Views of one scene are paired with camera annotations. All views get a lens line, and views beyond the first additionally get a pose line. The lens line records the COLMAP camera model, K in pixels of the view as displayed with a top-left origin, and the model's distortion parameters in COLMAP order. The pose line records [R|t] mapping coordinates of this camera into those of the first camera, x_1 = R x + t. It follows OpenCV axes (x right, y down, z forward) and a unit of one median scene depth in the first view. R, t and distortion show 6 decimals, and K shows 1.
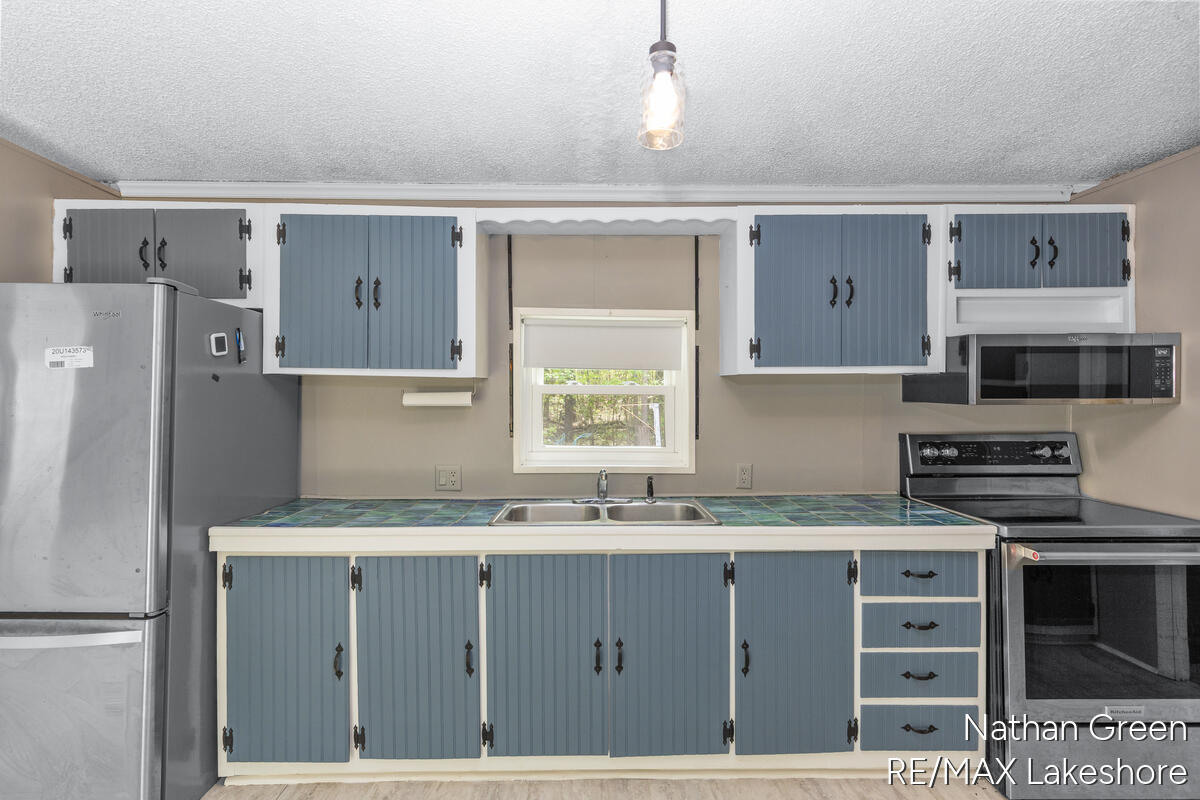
lens RADIAL K [[540.9, 0, 597.3], [0, 540.9, 389.8], [0, 0, 1]] dist [0.000990, -0.000009]
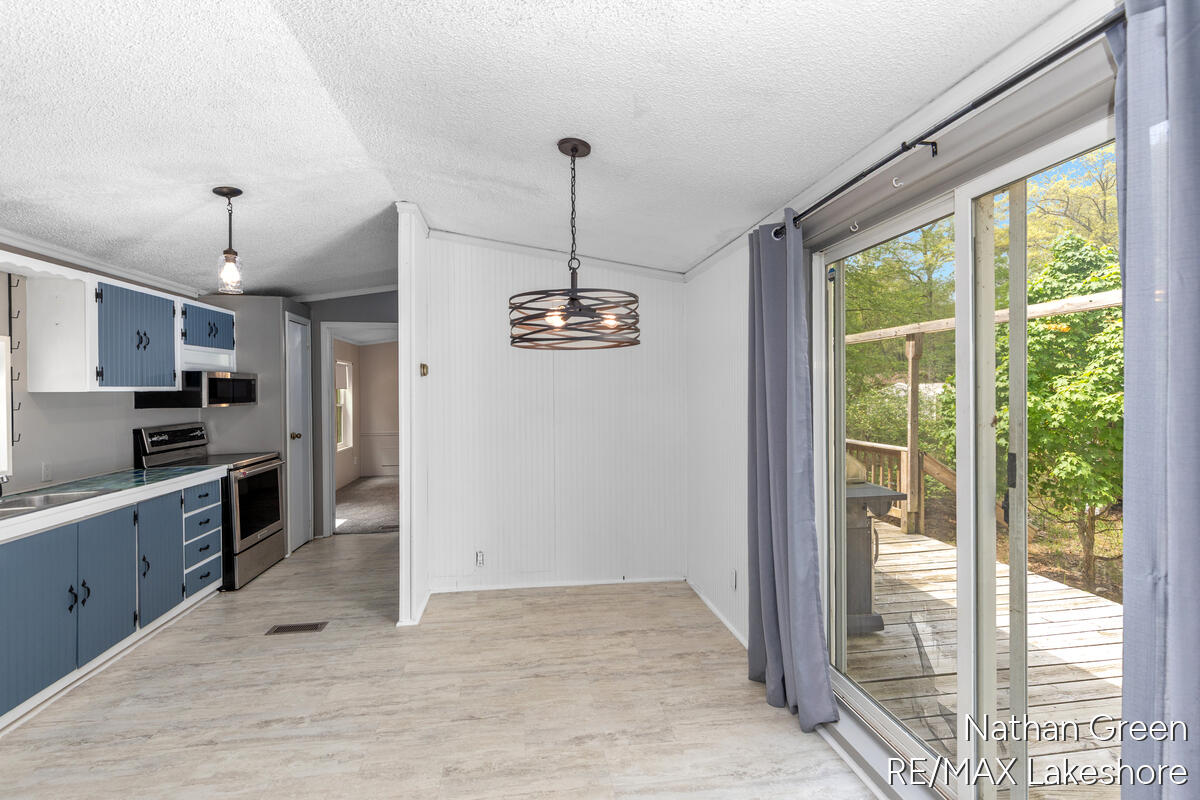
lens RADIAL K [[540.9, 0, 597.4], [0, 540.9, 394.5], [0, 0, 1]] dist [0.000990, -0.000009]
pose [[-0.136780, -0.005912, 0.990584, -1.321096], [0.013474, 0.999879, 0.007828, -0.014684], [-0.990510, 0.014418, -0.136684, -0.117727]]
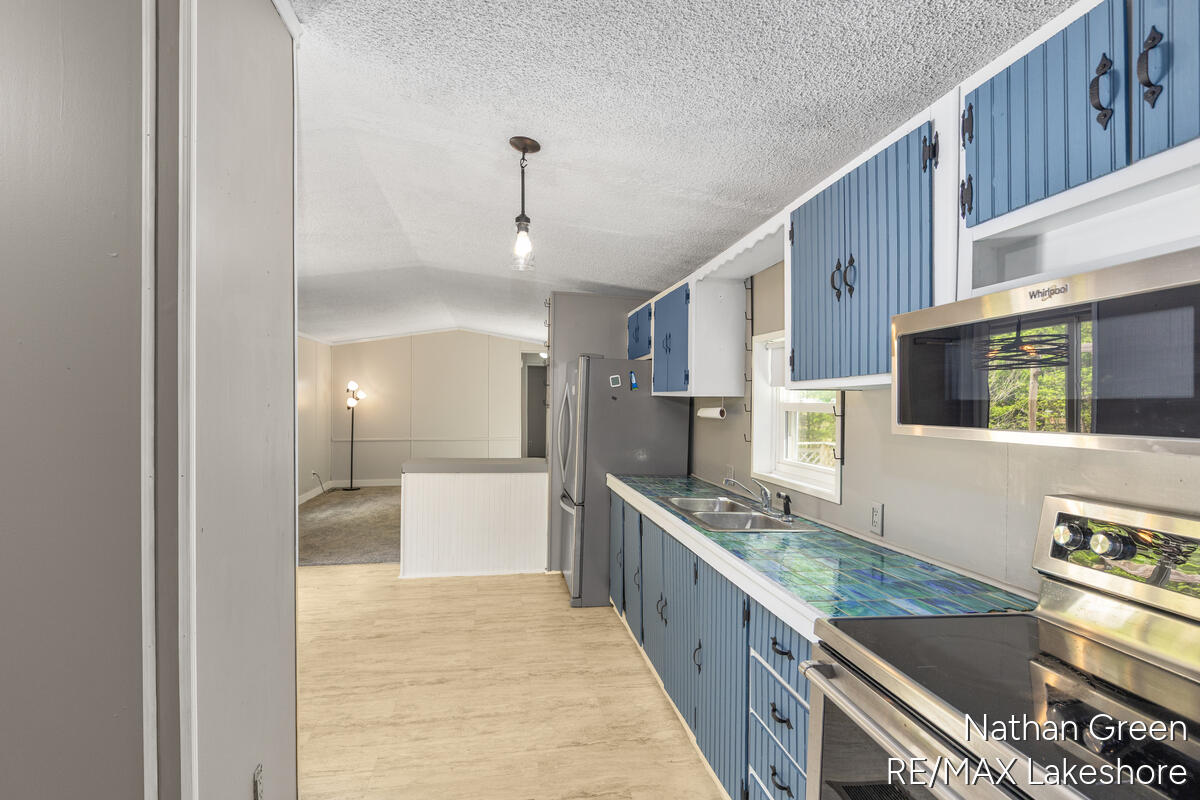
lens RADIAL K [[590.5, 0, 599.2], [0, 590.5, 402.9], [0, 0, 1]] dist [0.001641, 0.000149]
pose [[0.153236, 0.000155, -0.988190, 1.205310], [-0.012303, 0.999923, -0.001751, -0.001057], [0.988113, 0.012426, 0.153226, 0.534828]]
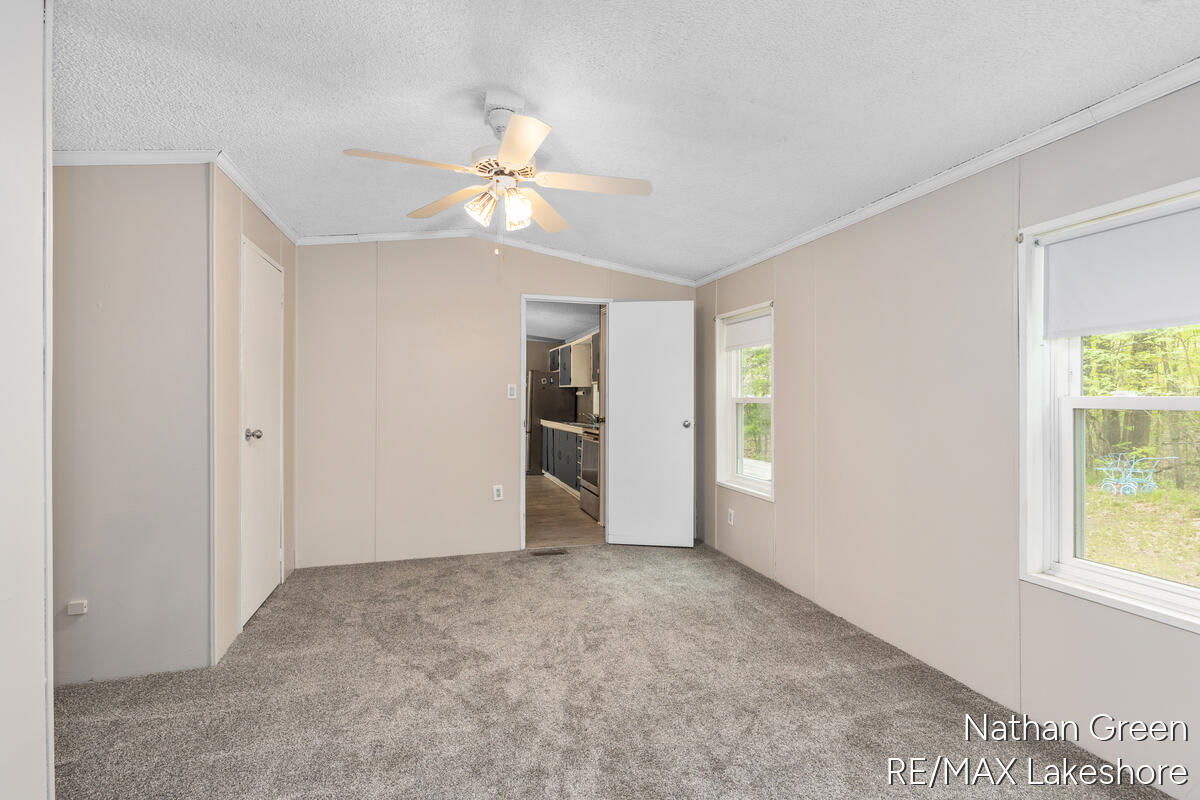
lens RADIAL K [[540.9, 0, 601.4], [0, 540.9, 399.2], [0, 0, 1]] dist [0.000990, -0.000009]
pose [[0.279471, -0.004382, -0.960144, 3.294698], [-0.011956, 0.999896, -0.008044, 0.087322], [0.960080, 0.013727, 0.279389, 0.167552]]
